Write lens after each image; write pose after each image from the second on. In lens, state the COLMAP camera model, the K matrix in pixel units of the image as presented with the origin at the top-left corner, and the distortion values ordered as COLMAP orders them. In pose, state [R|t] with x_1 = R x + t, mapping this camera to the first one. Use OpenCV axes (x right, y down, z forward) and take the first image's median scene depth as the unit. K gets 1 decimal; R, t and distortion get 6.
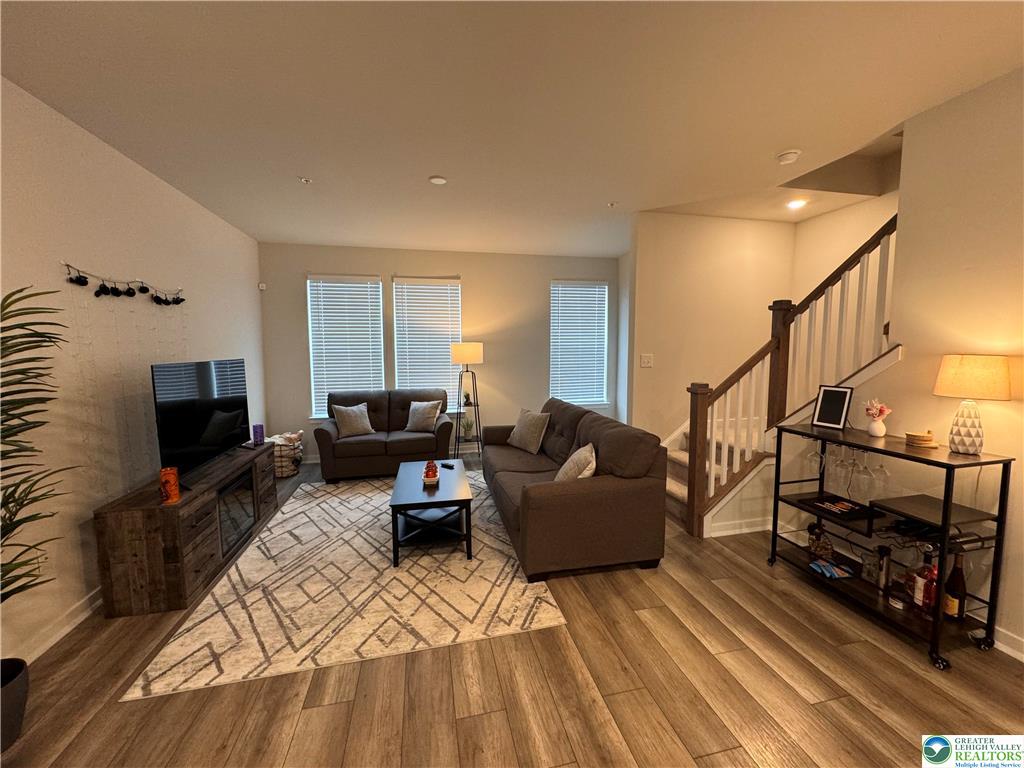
lens RADIAL K [[407.0, 0, 513.3], [0, 407.0, 382.8], [0, 0, 1]] dist [0.000147, -0.000636]
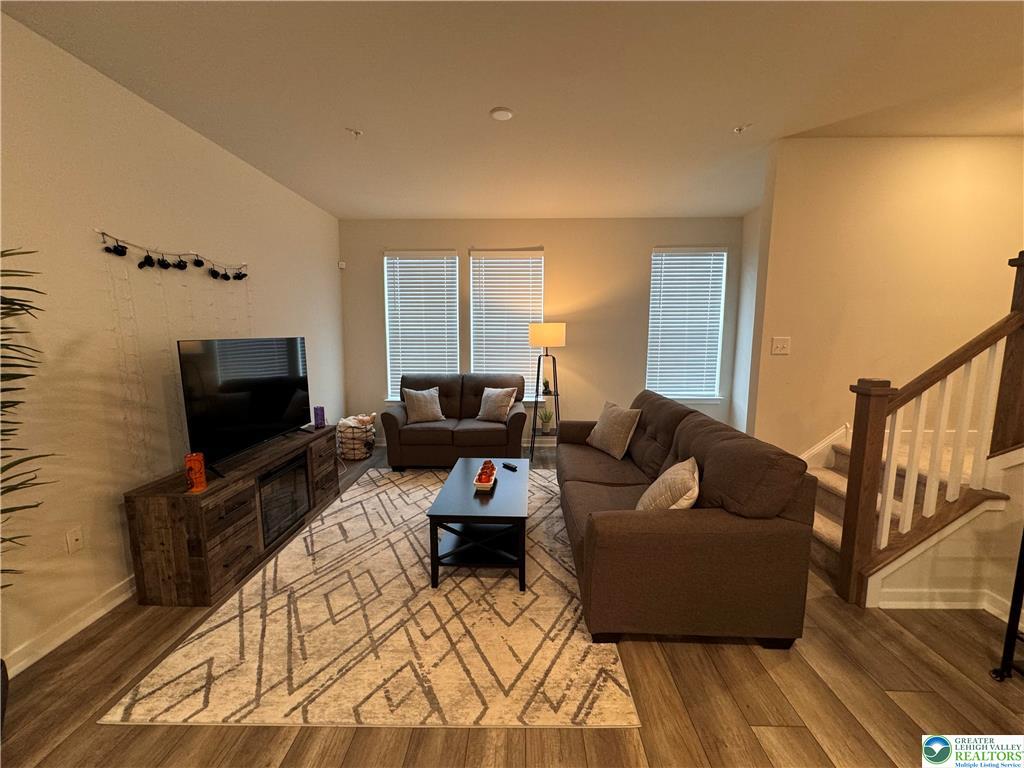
lens RADIAL K [[407.0, 0, 512.3], [0, 407.0, 383.3], [0, 0, 1]] dist [0.000147, -0.000636]
pose [[0.969903, 0.036254, -0.240778, 0.051394], [-0.026994, 0.998768, 0.041646, -0.005096], [0.241991, -0.033893, 0.969686, 0.239715]]
